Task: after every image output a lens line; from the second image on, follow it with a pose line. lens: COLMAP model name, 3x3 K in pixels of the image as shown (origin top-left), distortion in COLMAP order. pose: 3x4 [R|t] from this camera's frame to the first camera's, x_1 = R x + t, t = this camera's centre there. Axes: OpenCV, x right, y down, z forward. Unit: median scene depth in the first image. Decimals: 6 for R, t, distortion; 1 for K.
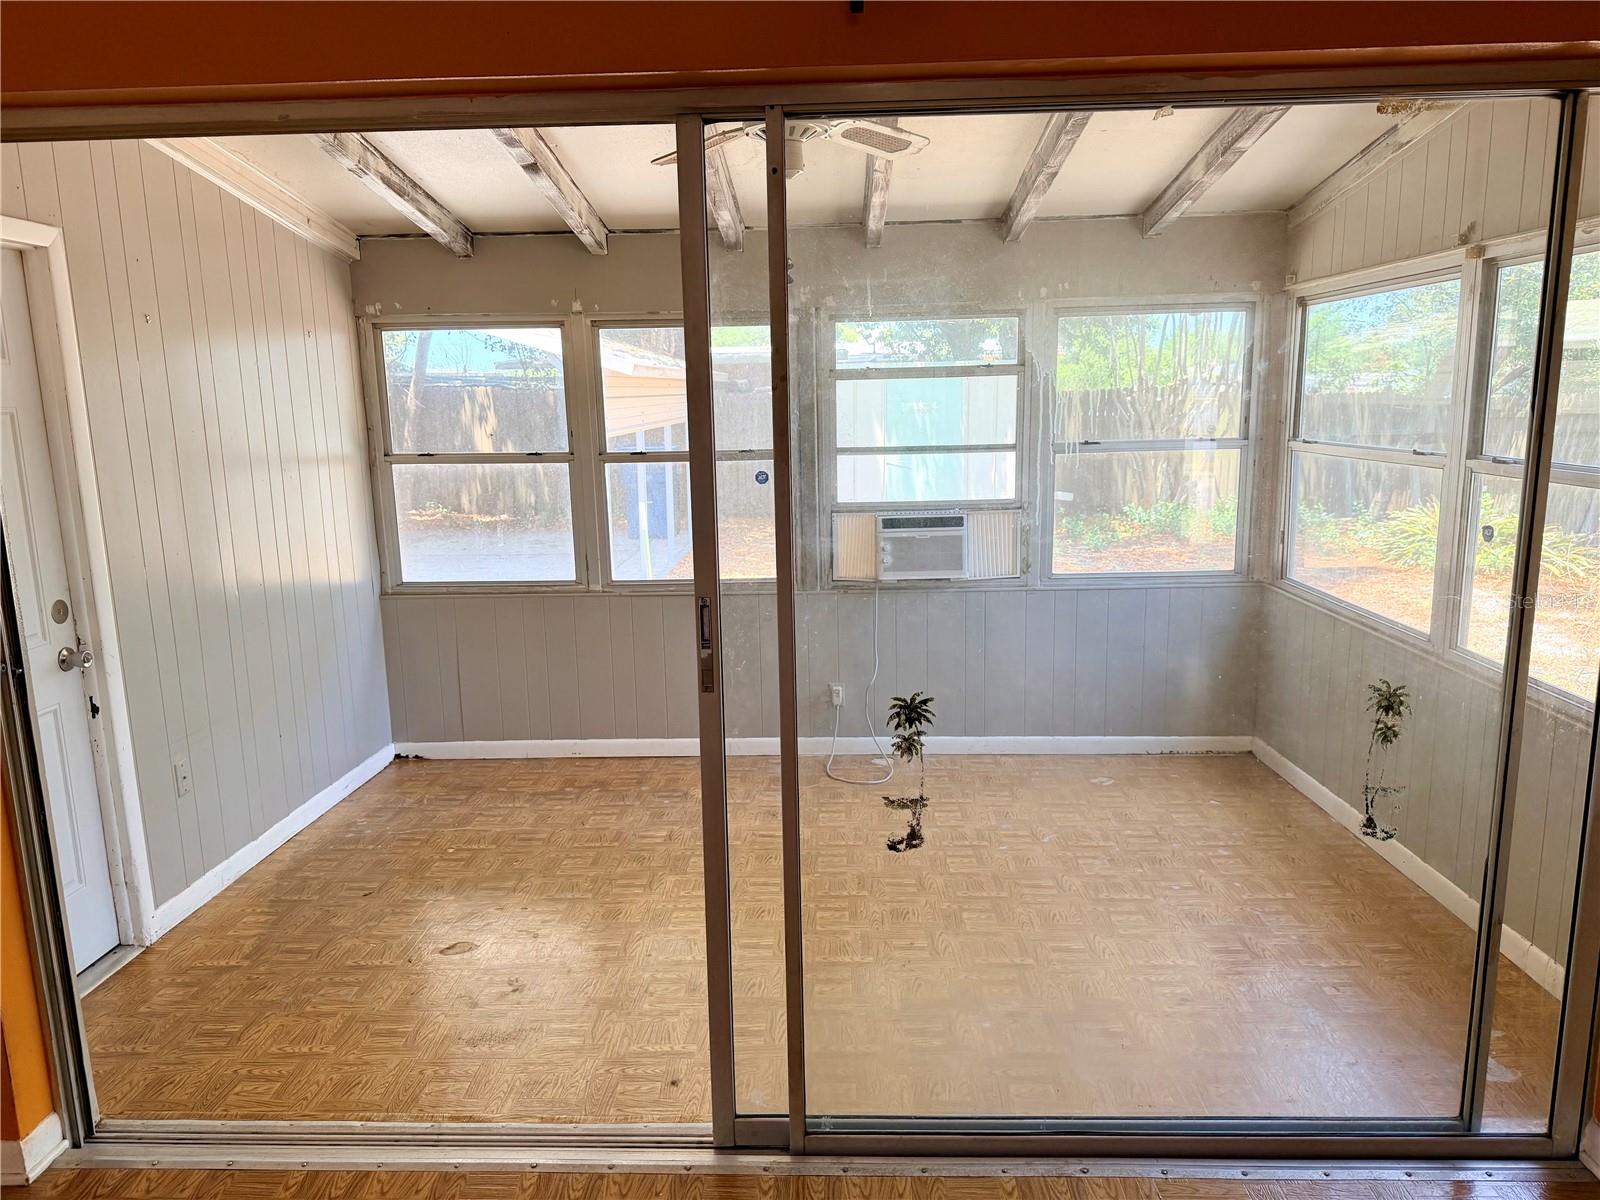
lens RADIAL K [[1120.9, 0, 799.8], [0, 1120.9, 605.8], [0, 0, 1]] dist [0.059758, -0.055859]
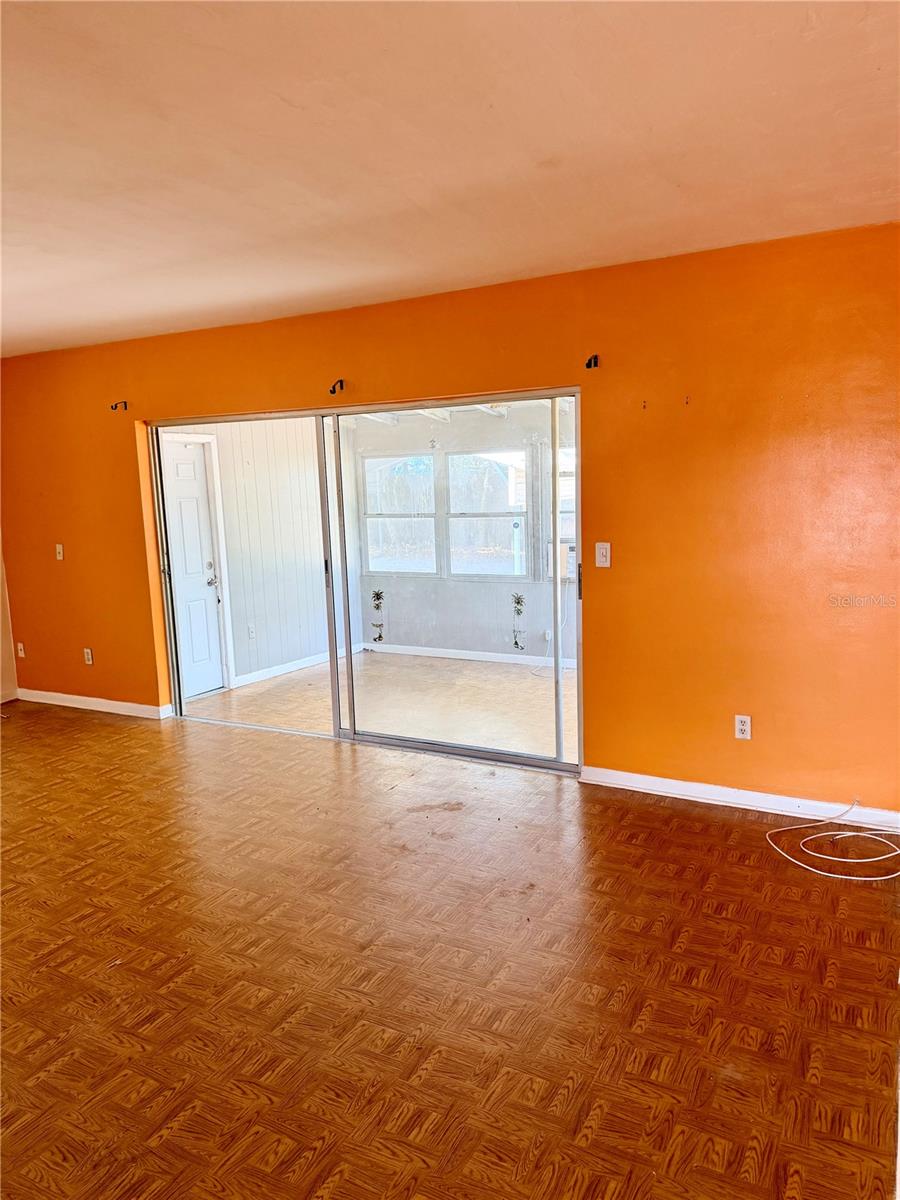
lens RADIAL K [[840.7, 0, 447.2], [0, 840.7, 599.4], [0, 0, 1]] dist [0.059758, -0.055859]
pose [[0.894079, 0.053464, -0.444707, 0.863223], [-0.068014, 0.997543, -0.016812, 0.085365], [0.442715, 0.045278, 0.895518, -0.671284]]
